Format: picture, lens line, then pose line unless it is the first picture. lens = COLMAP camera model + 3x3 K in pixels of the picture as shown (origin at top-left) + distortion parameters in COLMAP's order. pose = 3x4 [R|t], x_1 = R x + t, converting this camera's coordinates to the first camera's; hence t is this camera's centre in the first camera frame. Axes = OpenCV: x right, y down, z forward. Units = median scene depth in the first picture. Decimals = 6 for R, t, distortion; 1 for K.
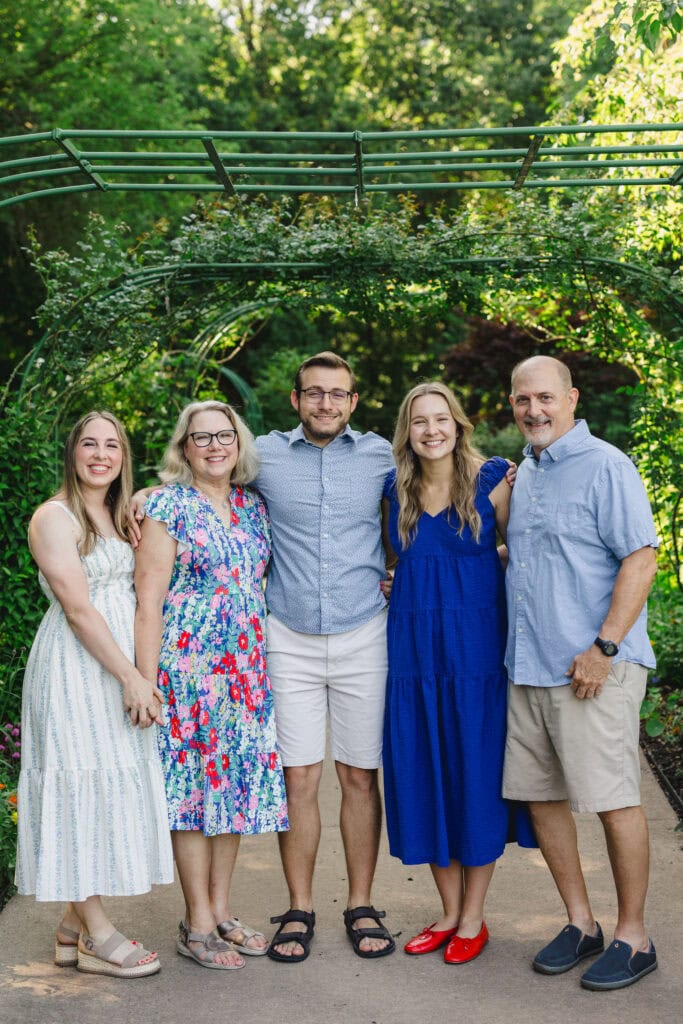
lens RADIAL K [[1320.8, 0, 341.3], [0, 1320.8, 602.8], [0, 0, 1]] dist [0.007778, 0.018612]
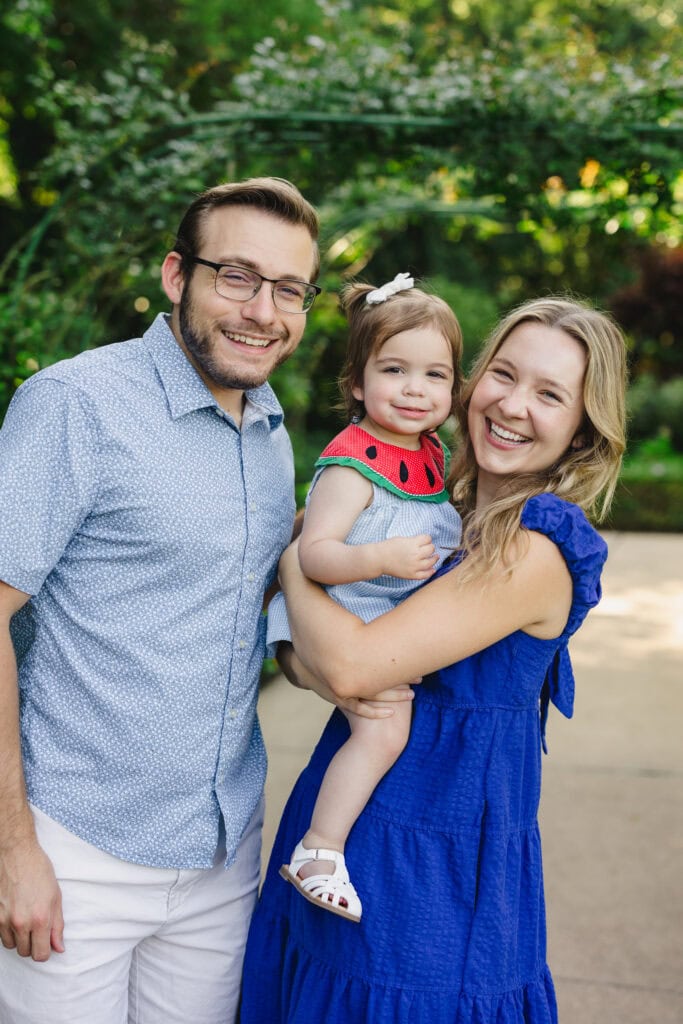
lens RADIAL K [[1433.2, 0, 341.5], [0, 1433.2, 512.0], [0, 0, 1]] dist [0.003667, 0.032632]
pose [[0.990811, 0.081731, -0.107763, 0.027145], [-0.083812, 0.996370, -0.014922, -0.037286], [0.106152, 0.023817, 0.994065, 0.252918]]
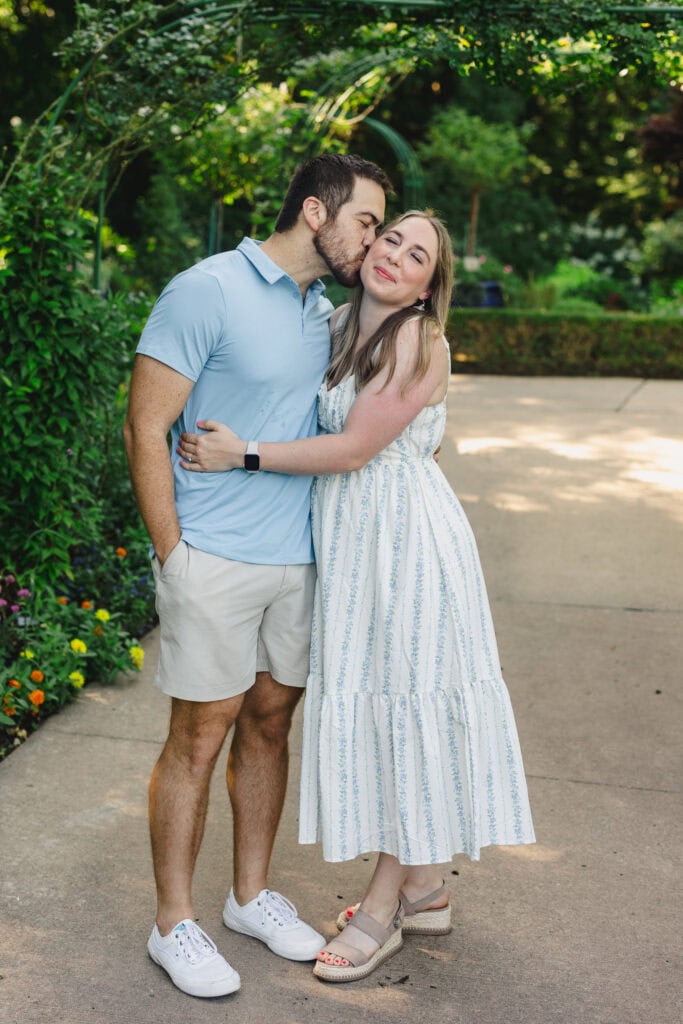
lens RADIAL K [[1433.2, 0, 341.5], [0, 1433.2, 512.0], [0, 0, 1]] dist [0.003667, 0.032632]
pose [[0.989591, 0.094339, -0.108678, 0.044140], [-0.084499, 0.992181, 0.091848, -0.042238], [0.116493, -0.081709, 0.989825, 0.173811]]
